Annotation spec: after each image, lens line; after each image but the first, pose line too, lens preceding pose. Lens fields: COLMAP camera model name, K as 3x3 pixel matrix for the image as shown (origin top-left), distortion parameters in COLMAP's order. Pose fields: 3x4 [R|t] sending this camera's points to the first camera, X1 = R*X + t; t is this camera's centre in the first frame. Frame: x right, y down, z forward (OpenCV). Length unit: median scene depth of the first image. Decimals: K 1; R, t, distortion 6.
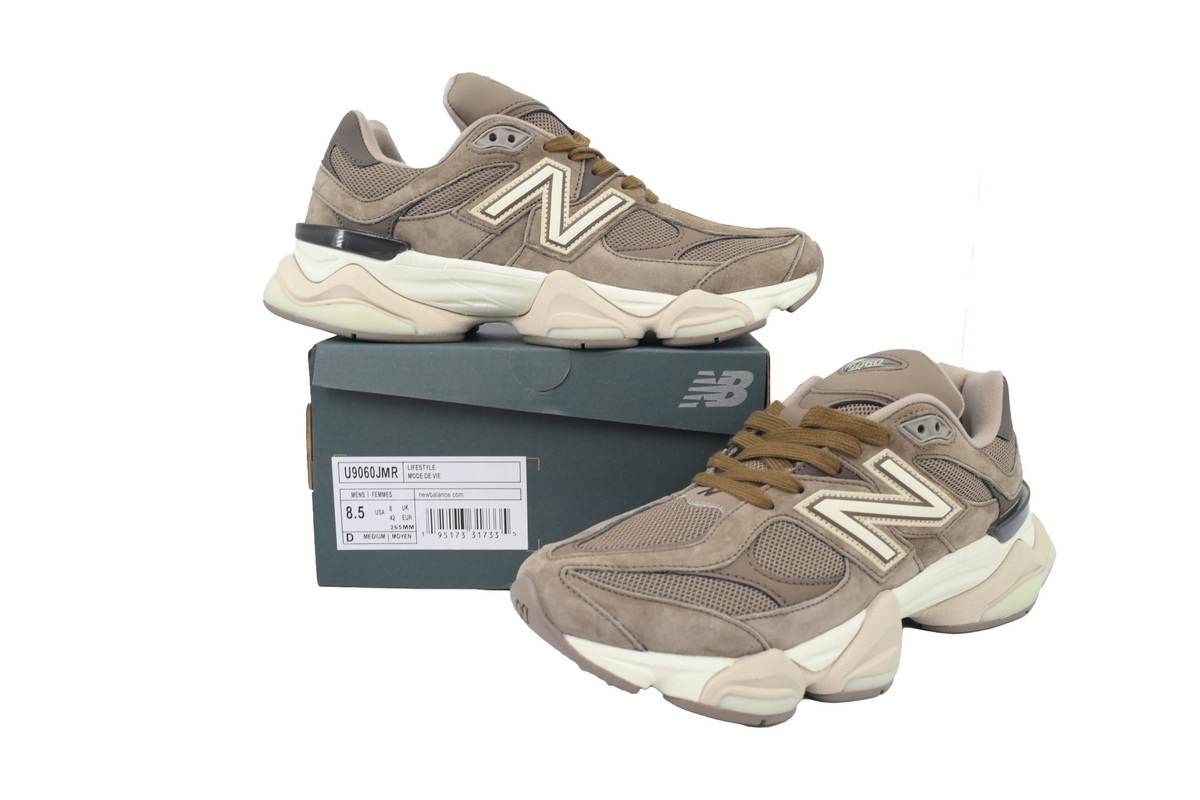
lens RADIAL K [[858.1, 0, 590.2], [0, 858.1, 407.7], [0, 0, 1]] dist [0.007541, -0.000518]
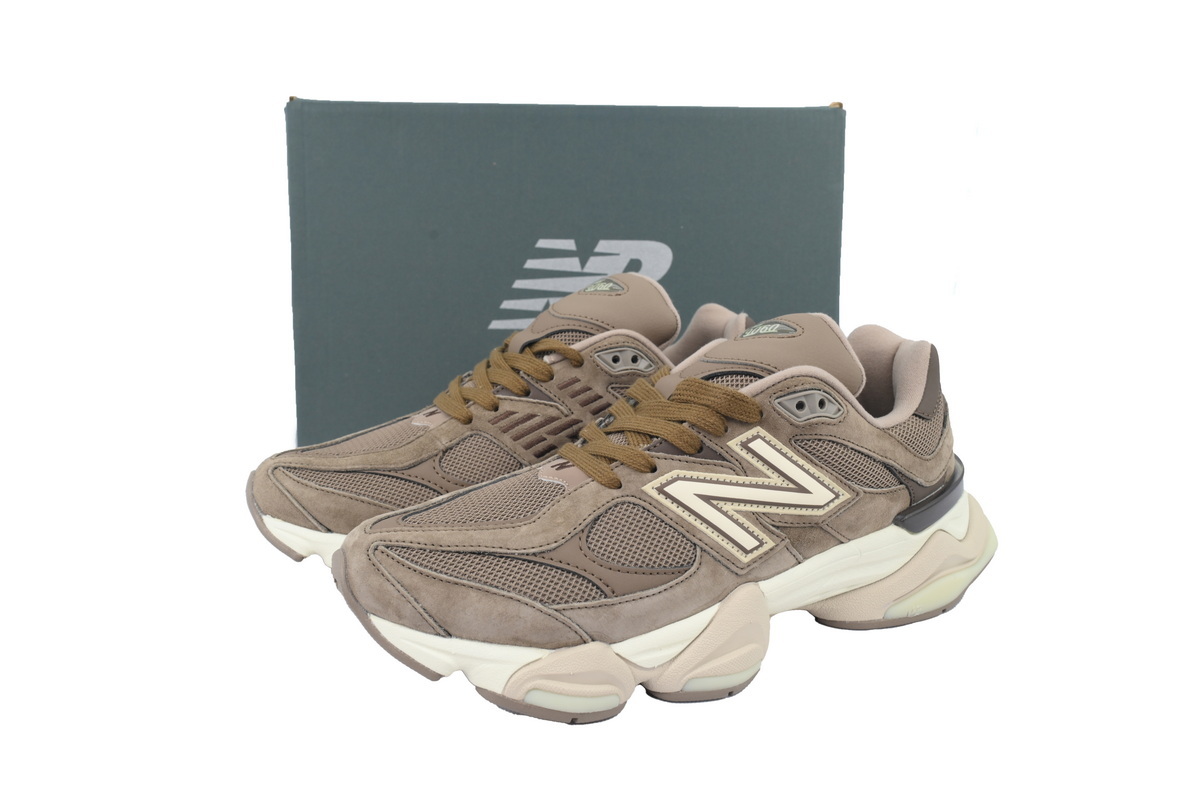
lens RADIAL K [[858.1, 0, 598.9], [0, 858.1, 406.5], [0, 0, 1]] dist [0.007541, -0.000518]
pose [[0.993251, 0.036250, -0.110174, 0.283299], [-0.028775, 0.997222, 0.068699, -0.030155], [0.112358, -0.065065, 0.991535, 0.099681]]
